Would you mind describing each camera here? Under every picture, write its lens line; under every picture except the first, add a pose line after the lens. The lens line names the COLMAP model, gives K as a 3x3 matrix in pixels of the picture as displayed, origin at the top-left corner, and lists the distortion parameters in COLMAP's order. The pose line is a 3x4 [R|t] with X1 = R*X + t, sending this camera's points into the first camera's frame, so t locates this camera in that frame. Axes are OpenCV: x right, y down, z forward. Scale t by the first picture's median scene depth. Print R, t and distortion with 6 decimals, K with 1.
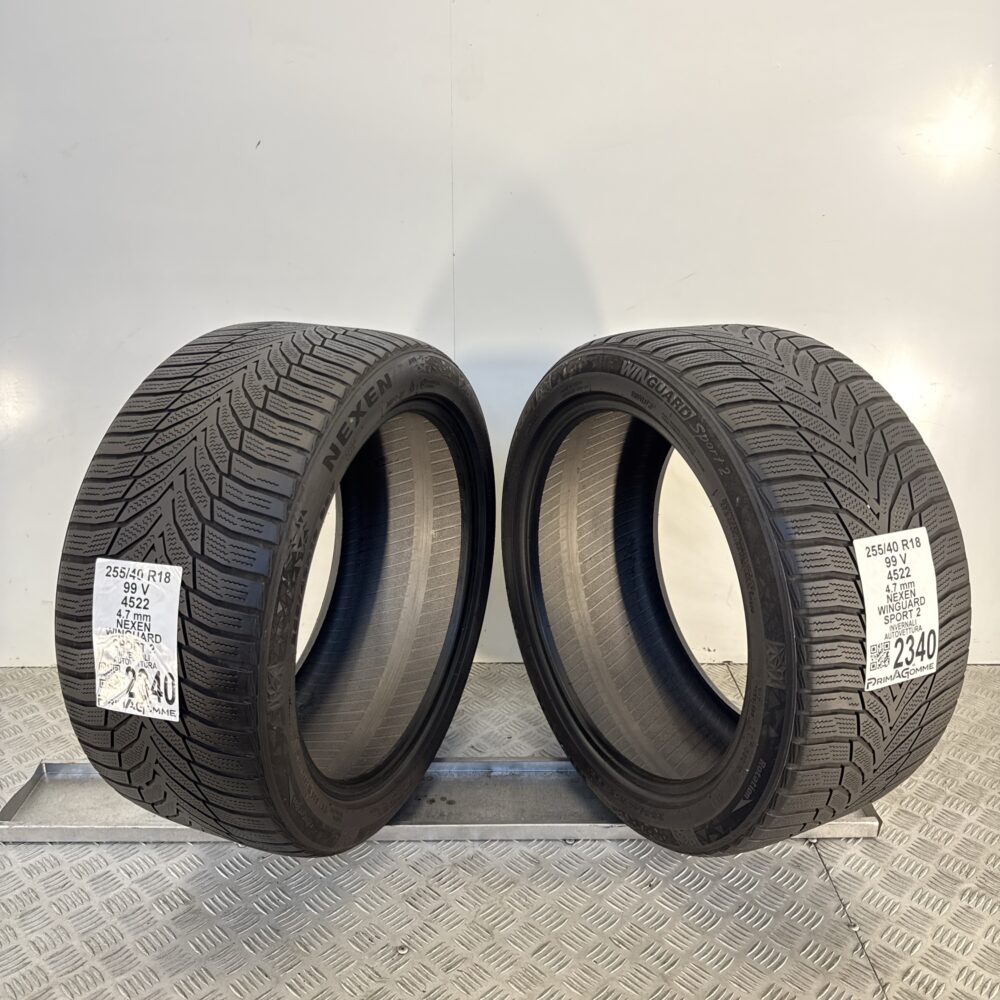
lens RADIAL K [[1052.7, 0, 500.0], [0, 1052.7, 500.0], [0, 0, 1]] dist [0.133448, -0.495992]
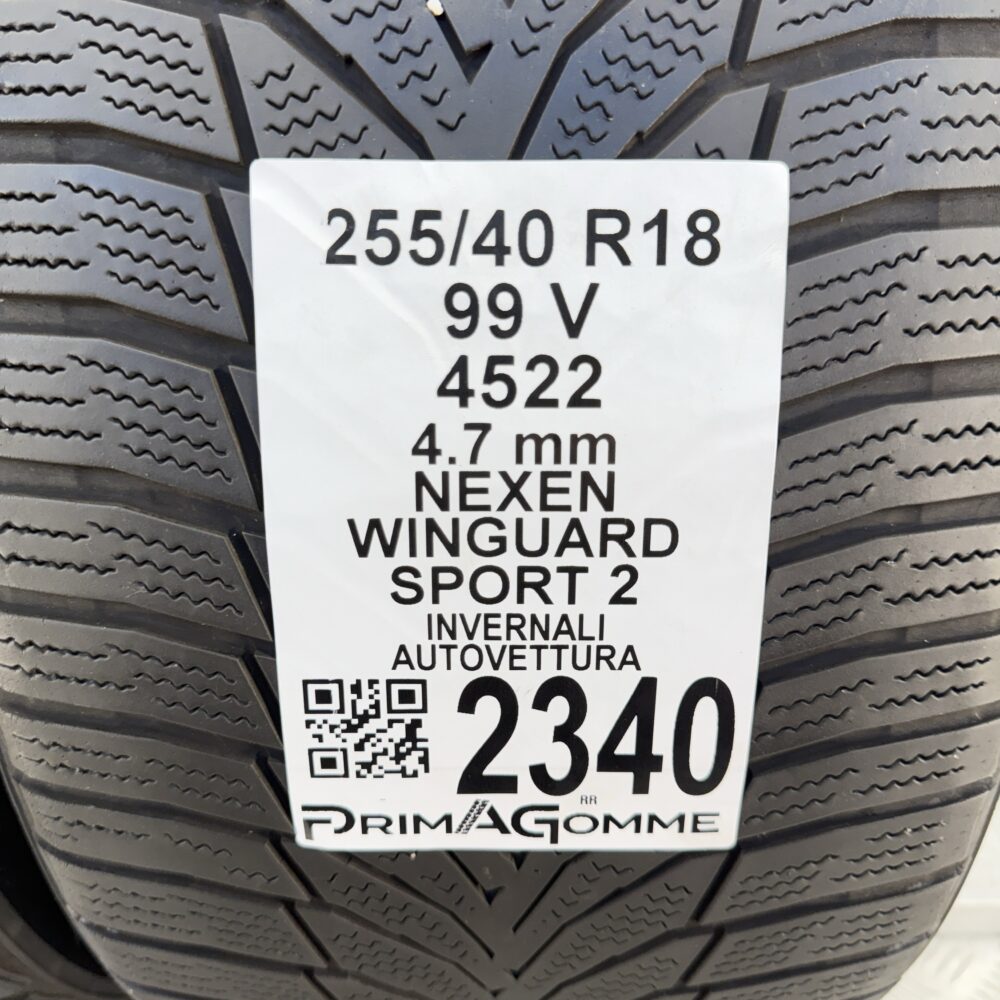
lens RADIAL K [[1052.7, 0, 500.0], [0, 1052.7, 500.0], [0, 0, 1]] dist [0.133448, -0.495992]
pose [[0.883822, 0.235286, -0.404350, 0.452486], [-0.125141, 0.951730, 0.280266, 0.035914], [0.450775, -0.197105, 0.870604, 0.817332]]
